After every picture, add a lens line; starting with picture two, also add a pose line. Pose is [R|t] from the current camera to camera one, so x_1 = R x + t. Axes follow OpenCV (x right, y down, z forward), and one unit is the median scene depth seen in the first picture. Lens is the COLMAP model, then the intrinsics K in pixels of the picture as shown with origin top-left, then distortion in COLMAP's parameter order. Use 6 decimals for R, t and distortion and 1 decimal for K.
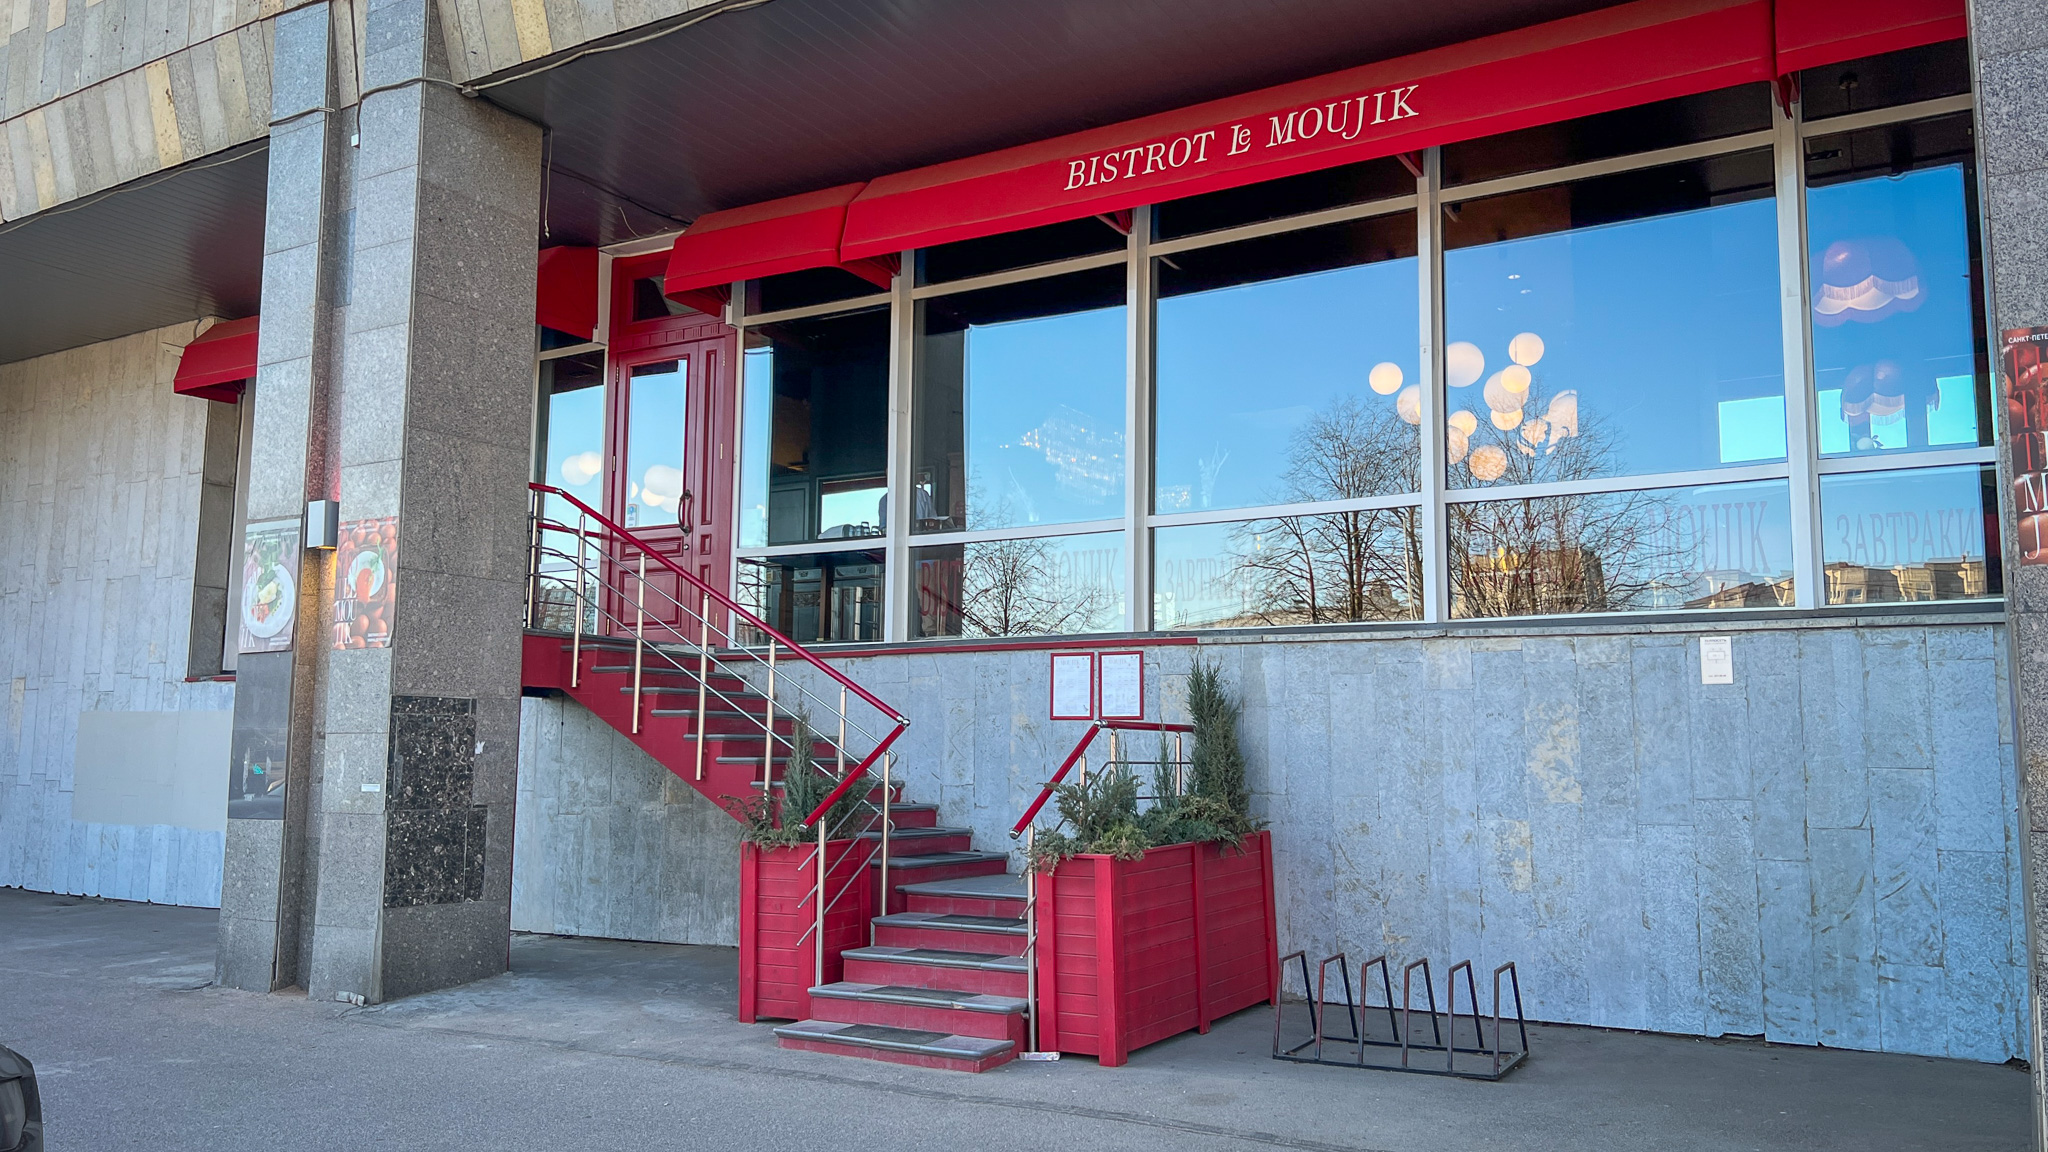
lens RADIAL K [[1576.5, 0, 1020.9], [0, 1576.5, 581.7], [0, 0, 1]] dist [0.027121, -0.007207]
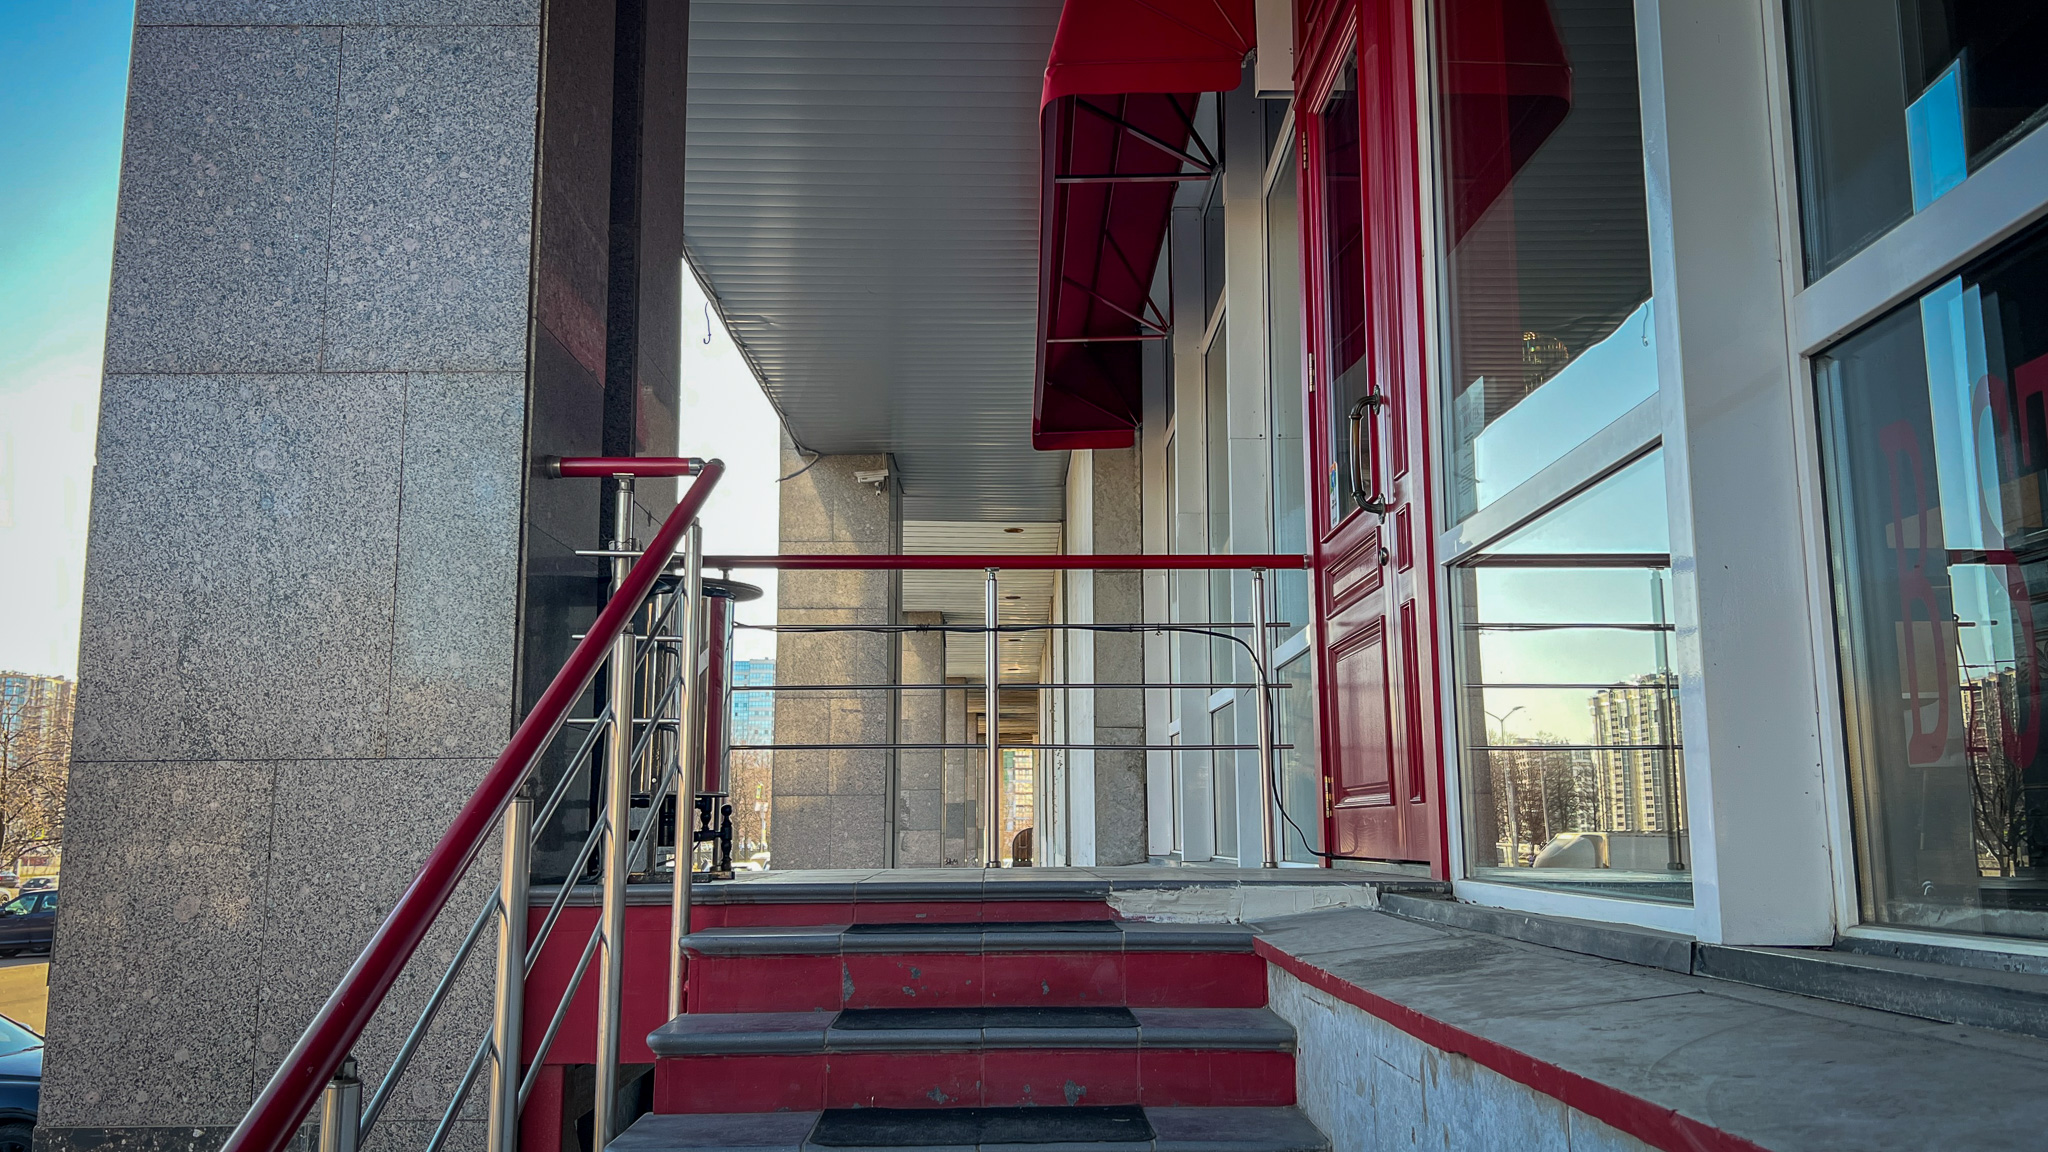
lens RADIAL K [[1576.5, 0, 1020.9], [0, 1576.5, 581.7], [0, 0, 1]] dist [0.027121, -0.007207]
pose [[0.524261, -0.144468, -0.839214, 0.030885], [0.108291, 0.988814, -0.102572, 0.011203], [0.844644, -0.037105, 0.534041, 0.965321]]
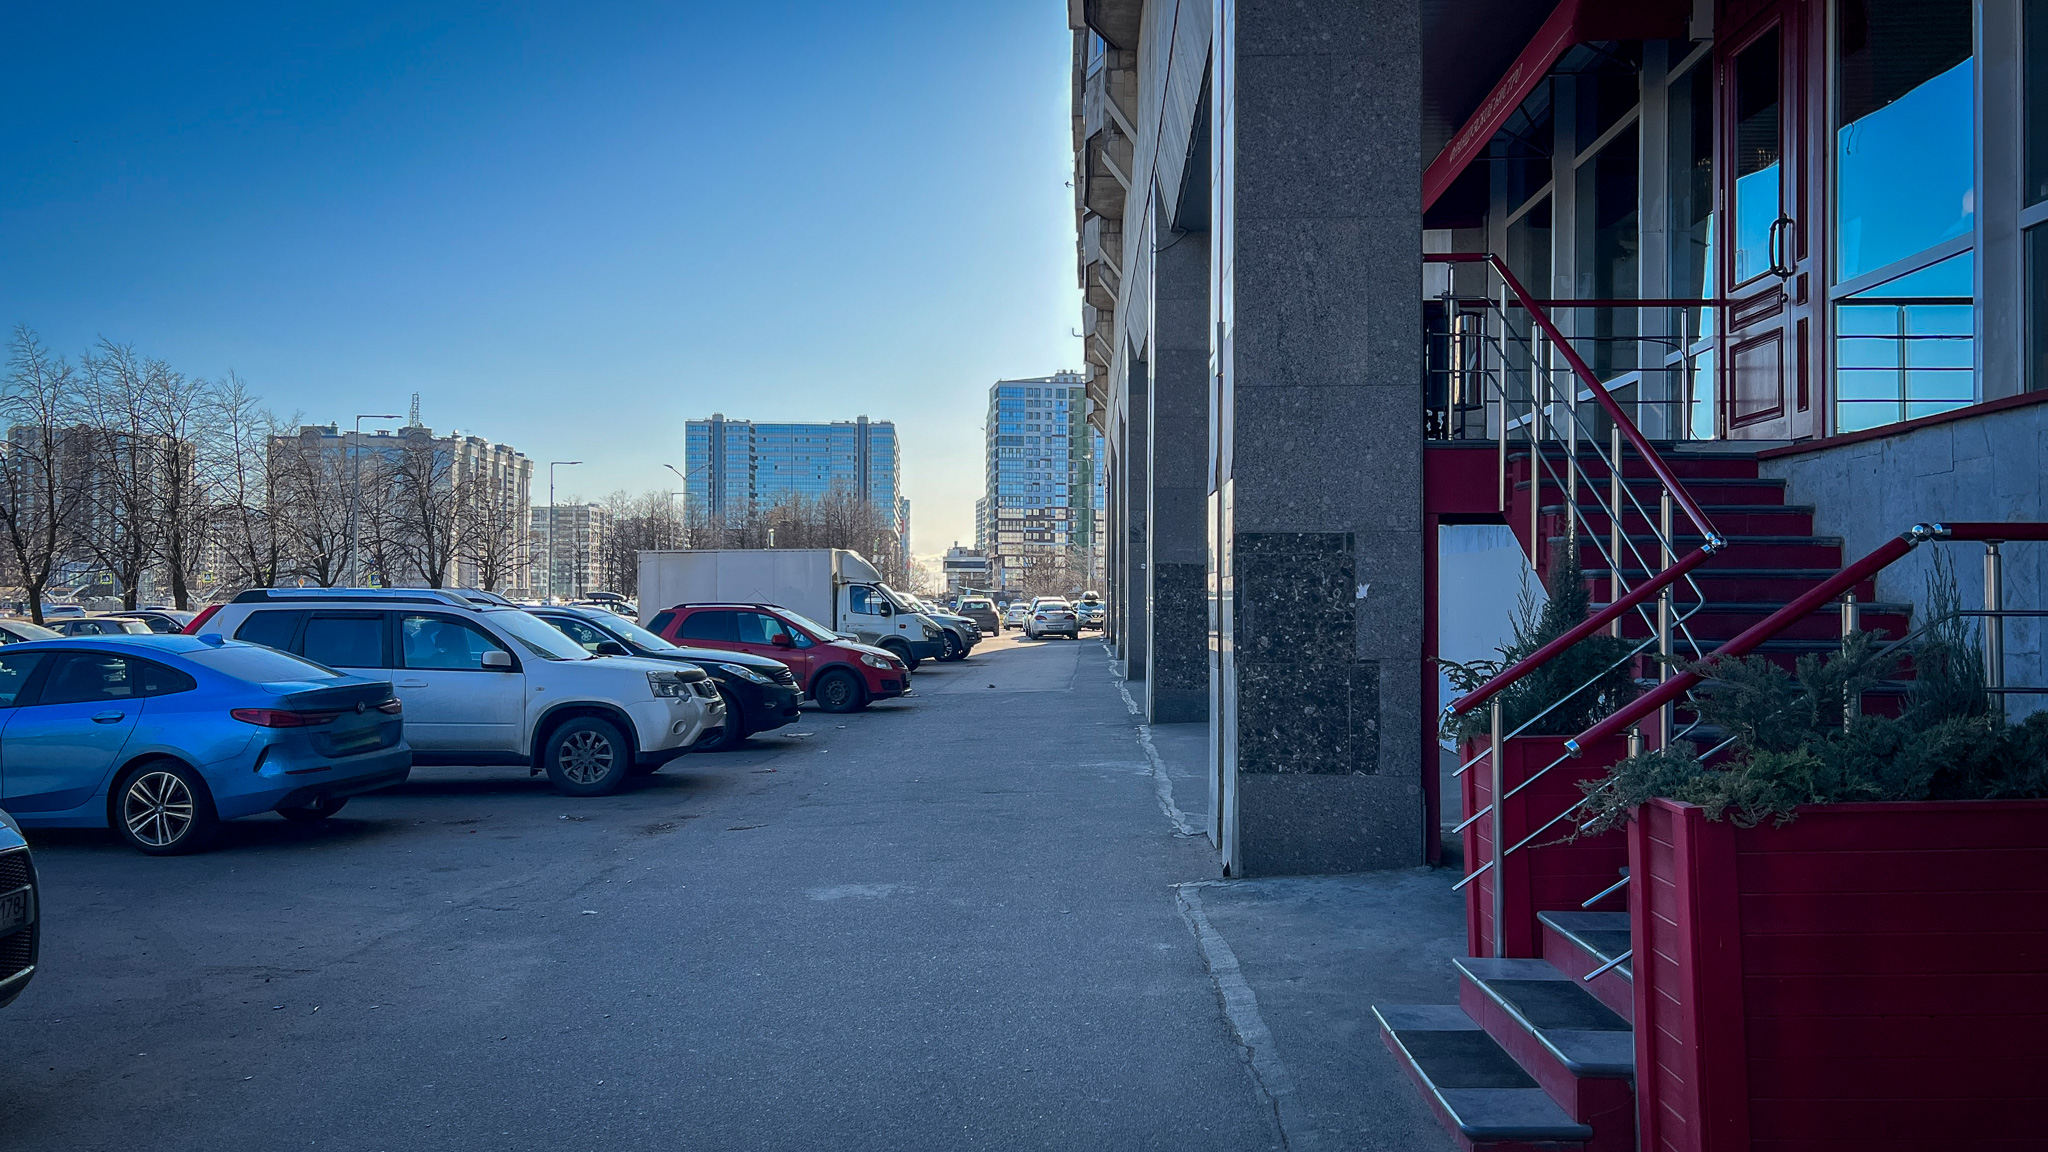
lens RADIAL K [[1558.0, 0, 1009.9], [0, 1558.0, 570.4], [0, 0, 1]] dist [0.114799, -0.186598]
pose [[0.487454, -0.021329, -0.872888, 0.285787], [0.102327, 0.994208, 0.032850, 0.049542], [0.867132, -0.105333, 0.486813, 0.452918]]
